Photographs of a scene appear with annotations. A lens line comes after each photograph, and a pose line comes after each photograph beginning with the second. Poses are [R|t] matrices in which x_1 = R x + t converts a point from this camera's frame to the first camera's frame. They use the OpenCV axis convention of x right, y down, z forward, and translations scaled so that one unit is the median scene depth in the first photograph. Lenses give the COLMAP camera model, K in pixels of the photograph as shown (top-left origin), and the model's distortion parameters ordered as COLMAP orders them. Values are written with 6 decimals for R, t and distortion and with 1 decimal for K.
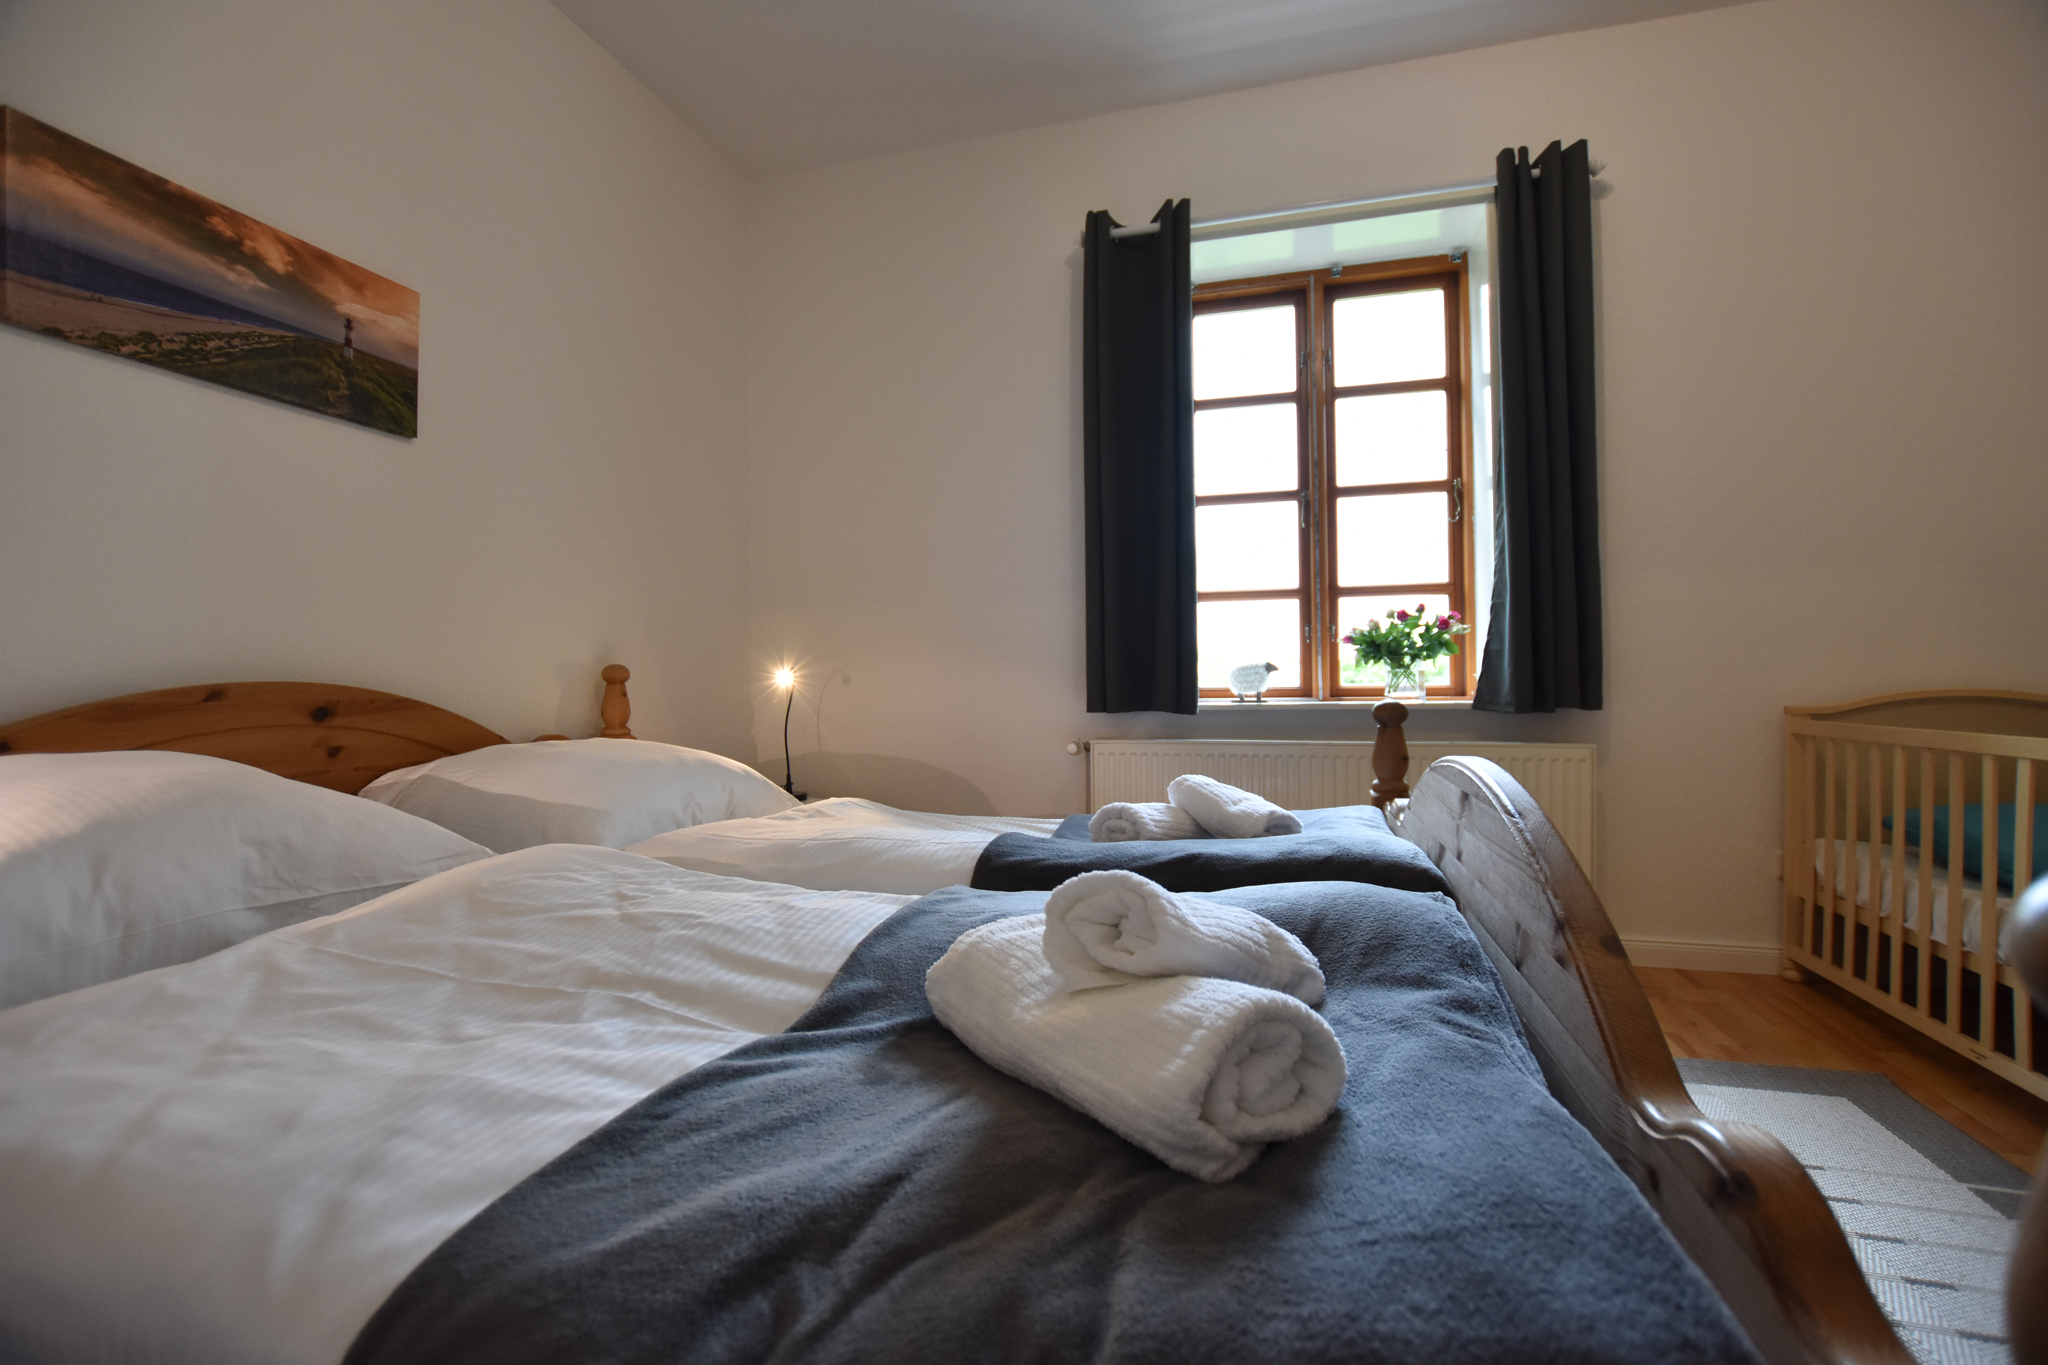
lens RADIAL K [[899.7, 0, 1024.0], [0, 899.7, 682.5], [0, 0, 1]] dist [-0.037488, 0.006338]
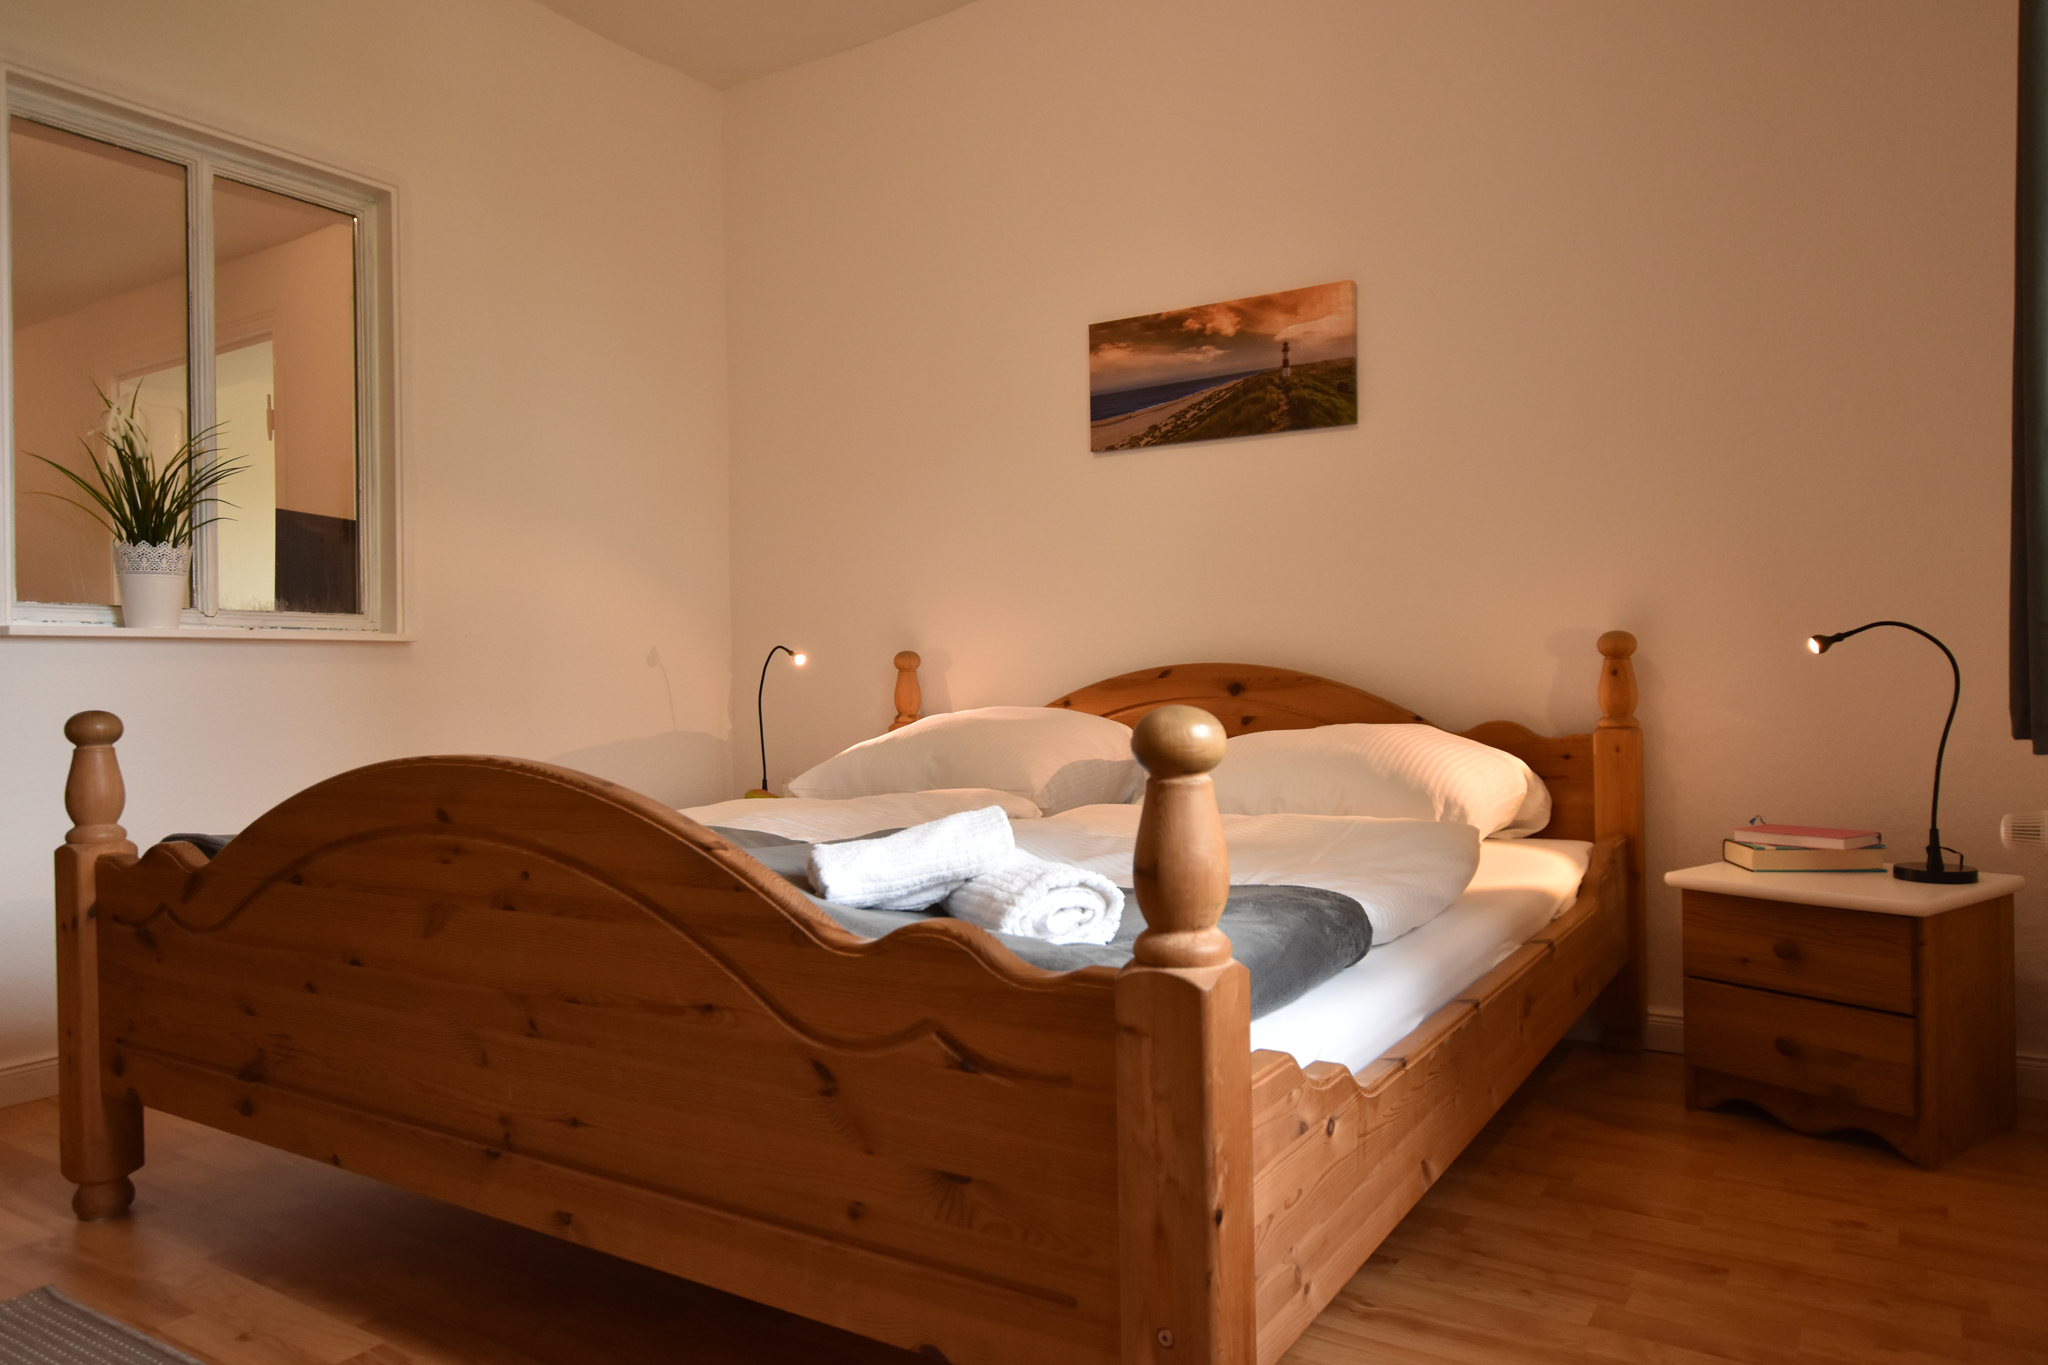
lens RADIAL K [[1361.1, 0, 1021.2], [0, 1361.1, 681.0], [0, 0, 1]] dist [0.000091, 0.003183]
pose [[-0.289832, 0.013437, -0.956983, 1.071599], [0.017985, 0.999801, 0.008591, 0.003358], [0.956908, -0.014722, -0.290016, 1.231766]]
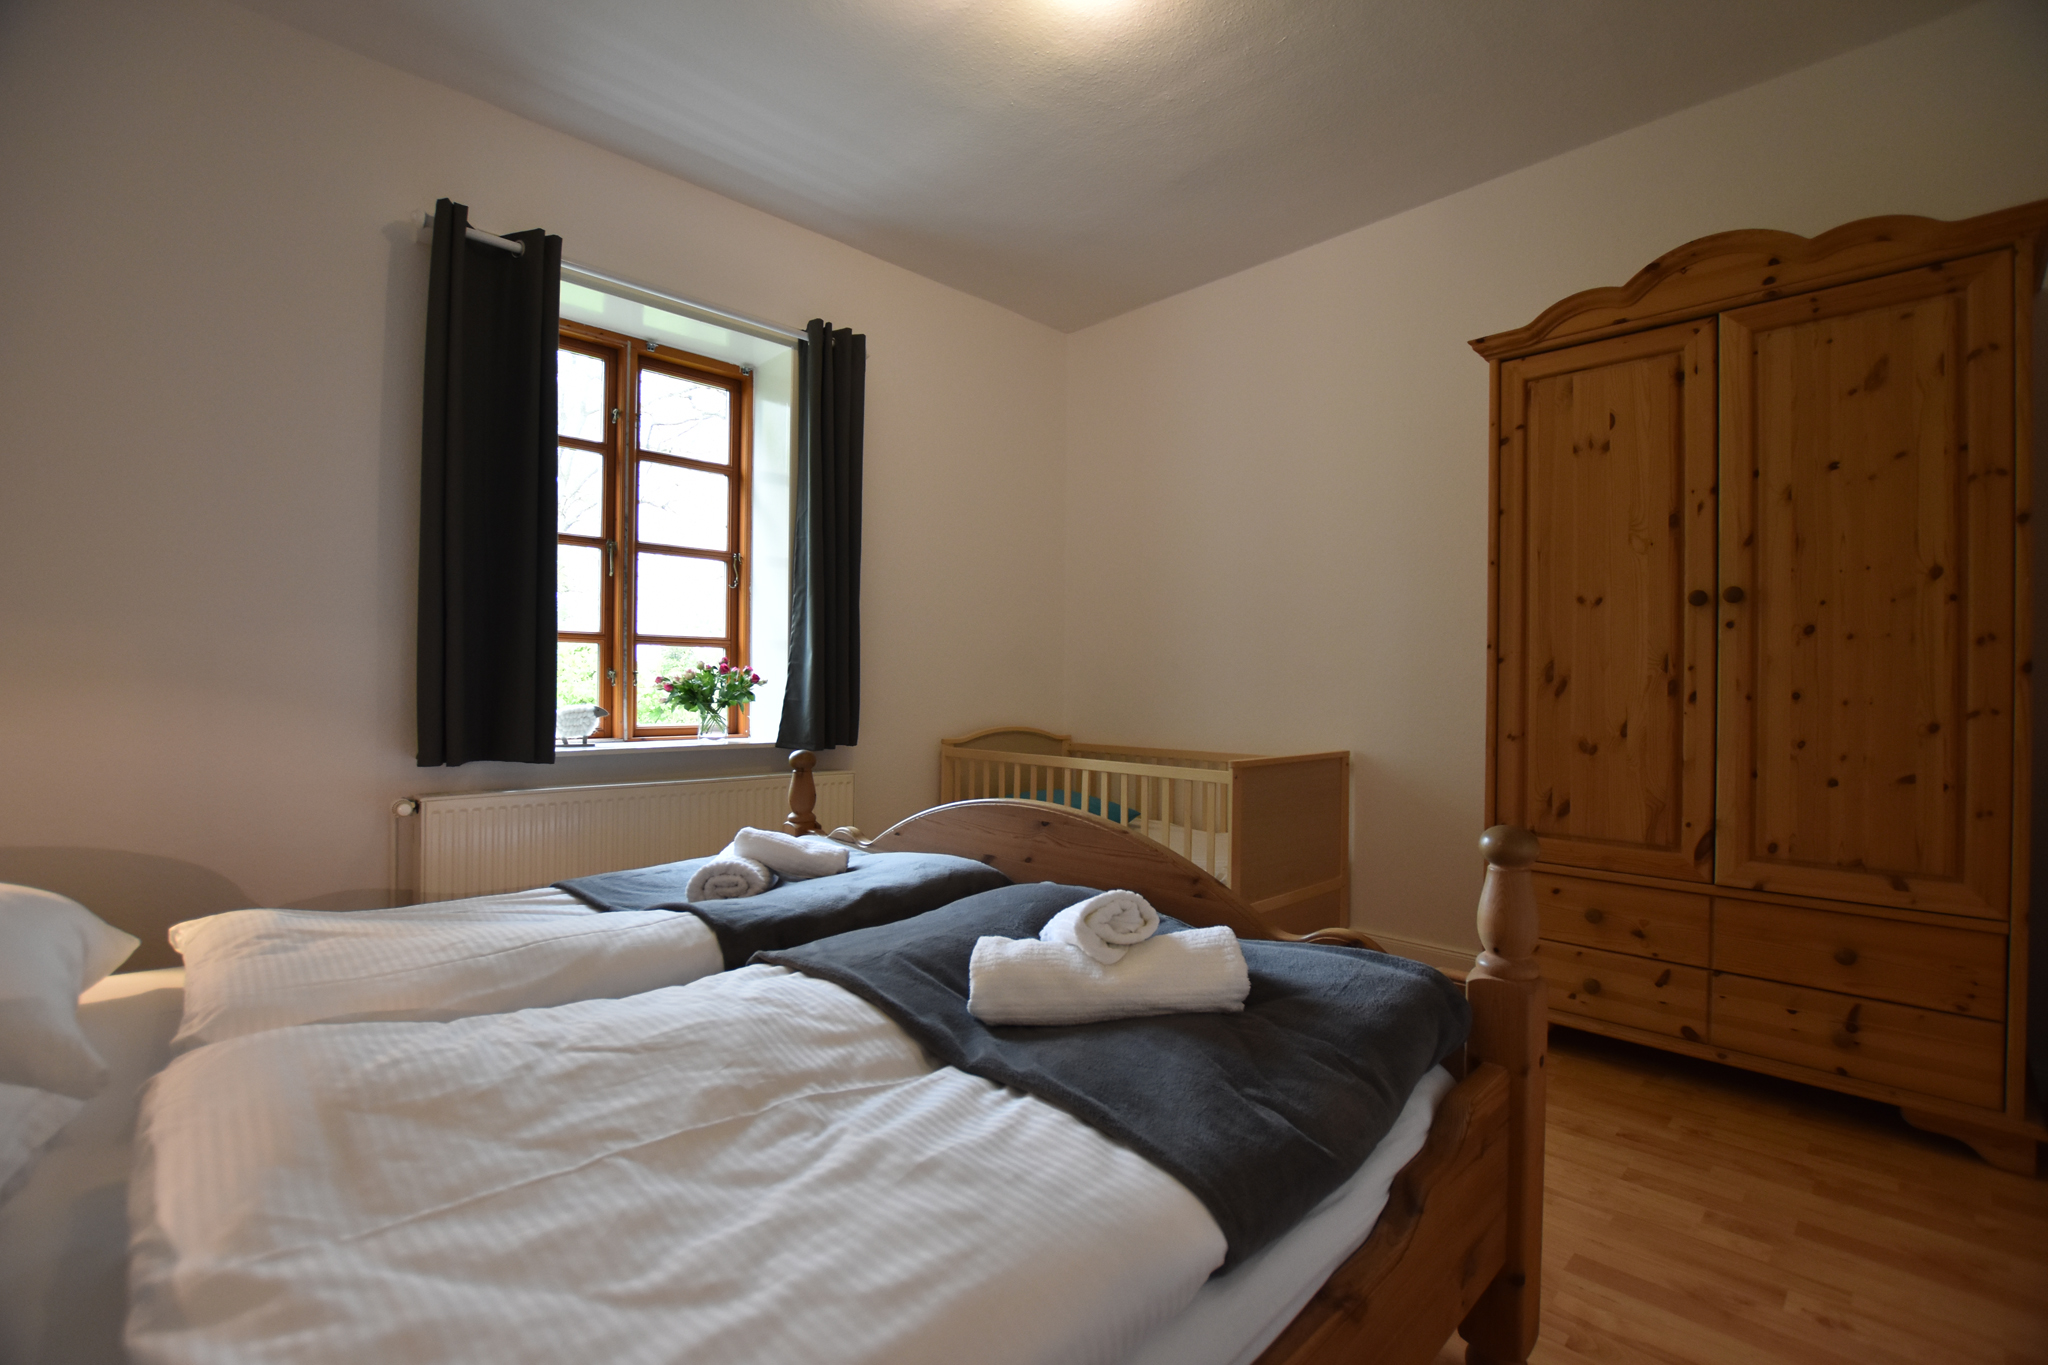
lens RADIAL K [[899.6, 0, 1021.8], [0, 899.6, 682.6], [0, 0, 1]] dist [-0.034866, 0.004433]
pose [[0.492247, 0.020313, 0.870219, -0.622797], [-0.016285, 0.999768, -0.014125, -0.071658], [-0.870303, -0.007219, 0.492463, 0.110308]]
